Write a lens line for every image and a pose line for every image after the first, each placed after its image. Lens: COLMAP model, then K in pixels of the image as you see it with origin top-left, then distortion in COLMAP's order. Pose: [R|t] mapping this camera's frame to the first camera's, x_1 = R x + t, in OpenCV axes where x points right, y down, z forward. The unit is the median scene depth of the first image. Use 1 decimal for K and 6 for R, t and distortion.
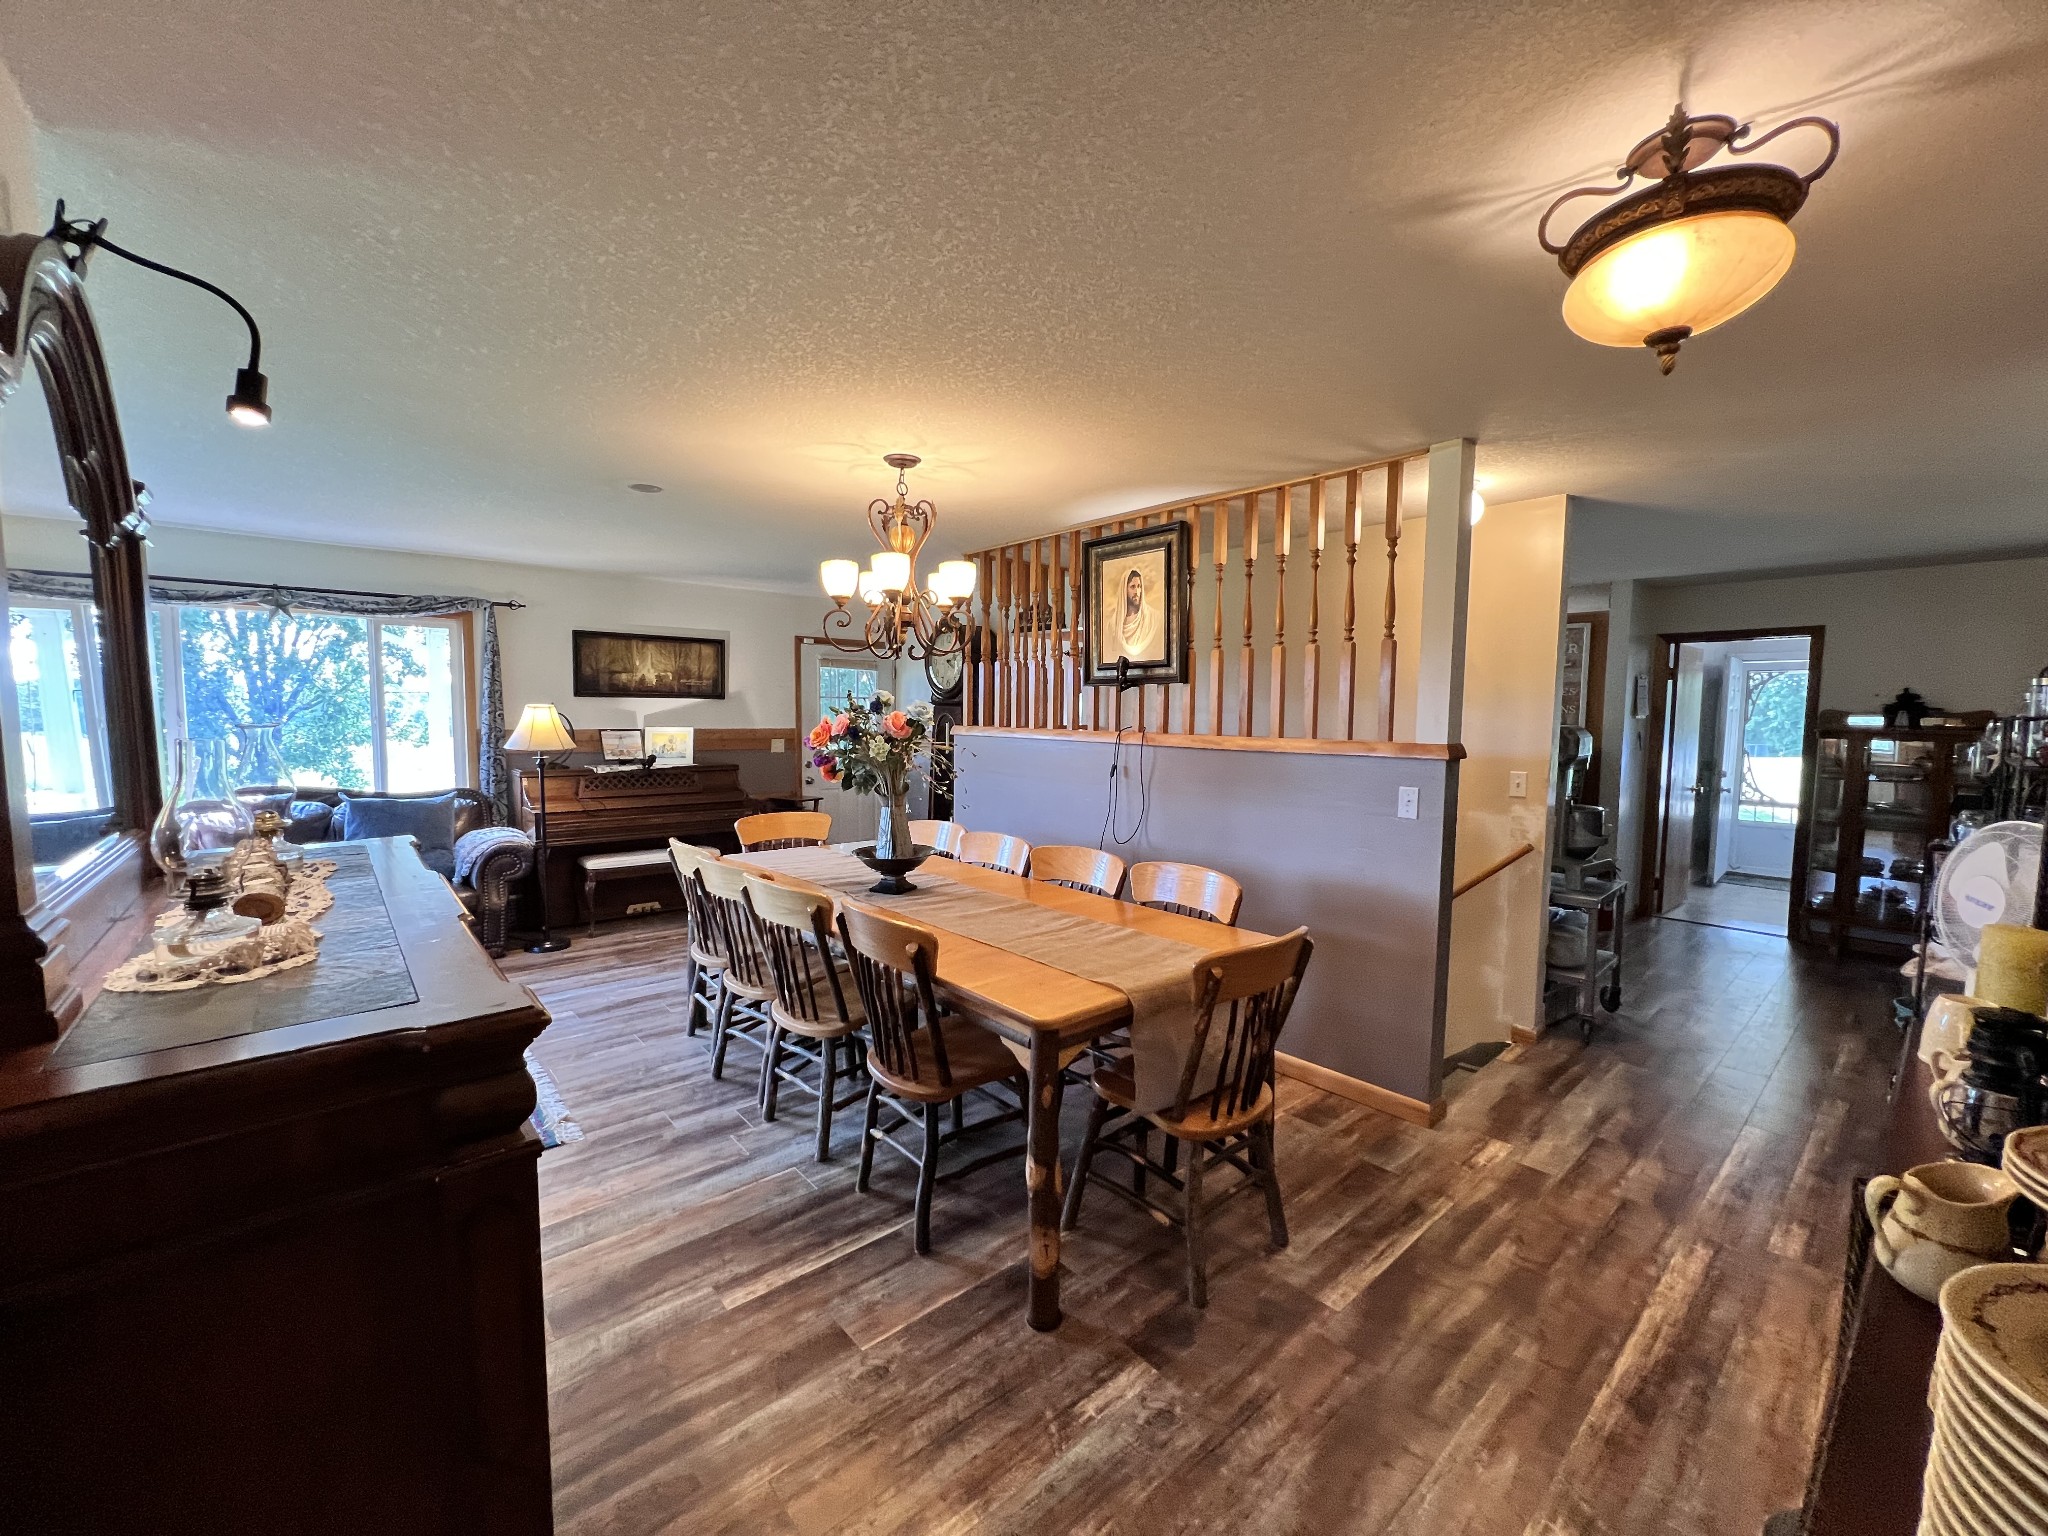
lens RADIAL K [[814.5, 0, 1022.0], [0, 814.5, 775.3], [0, 0, 1]] dist [-0.002742, -0.000268]
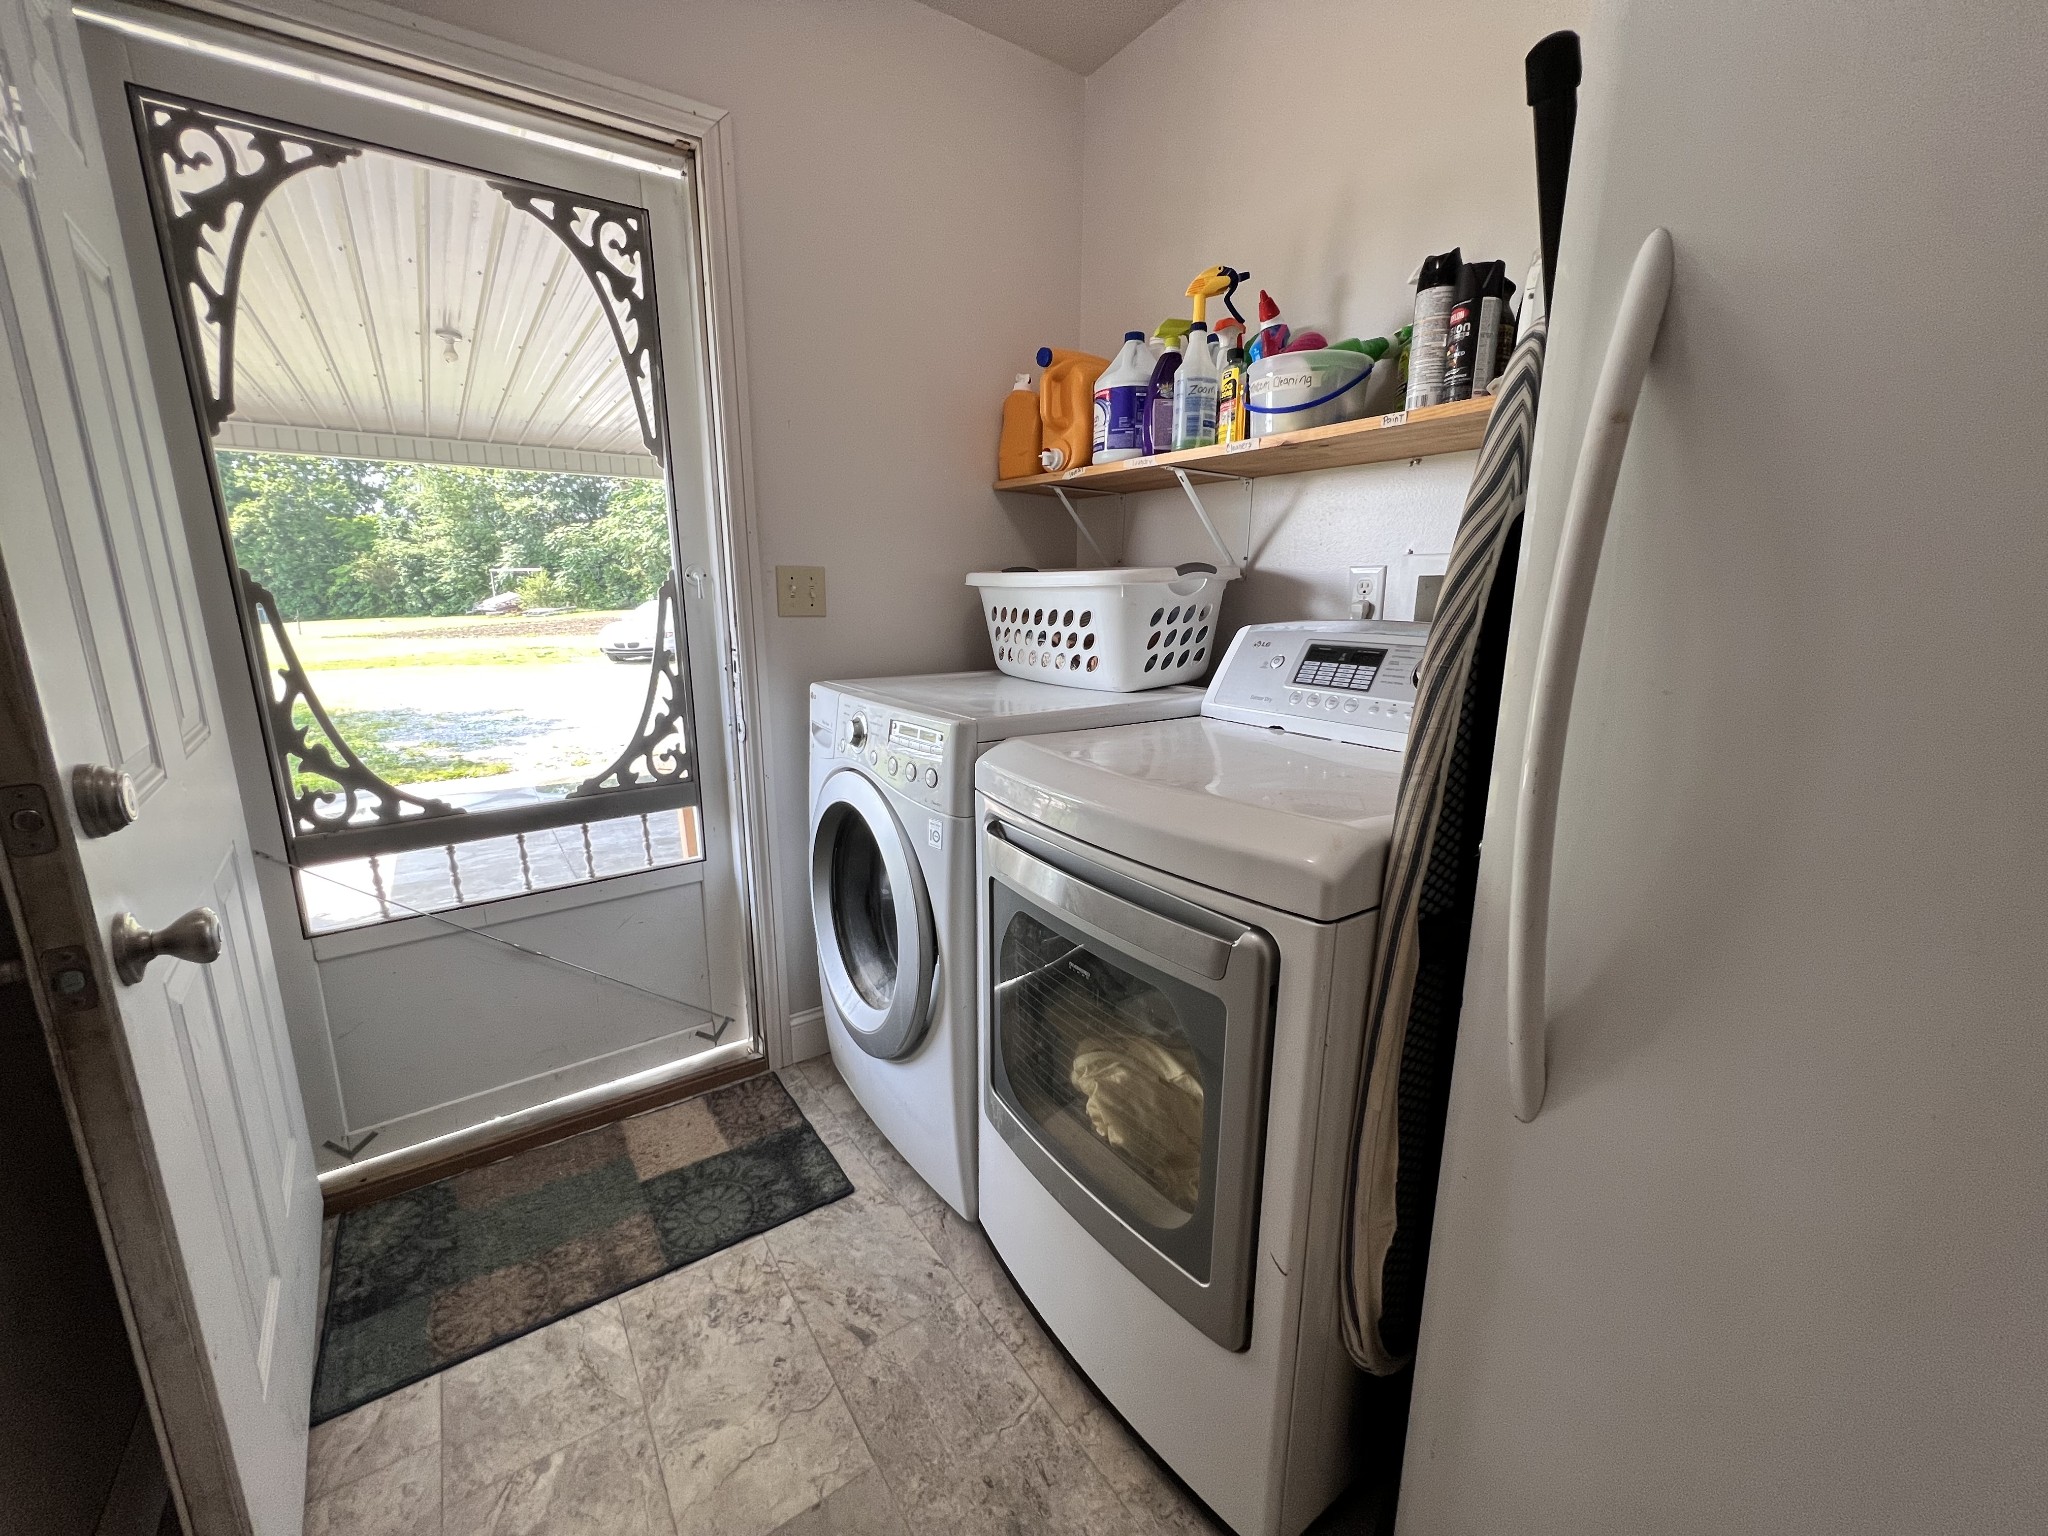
lens RADIAL K [[814.5, 0, 1021.0], [0, 814.5, 765.9], [0, 0, 1]] dist [-0.002742, -0.000268]
pose [[0.095065, -0.223652, 0.970022, 0.721335], [0.076436, 0.973198, 0.216894, -0.016676], [-0.992532, 0.053525, 0.109612, 0.810925]]
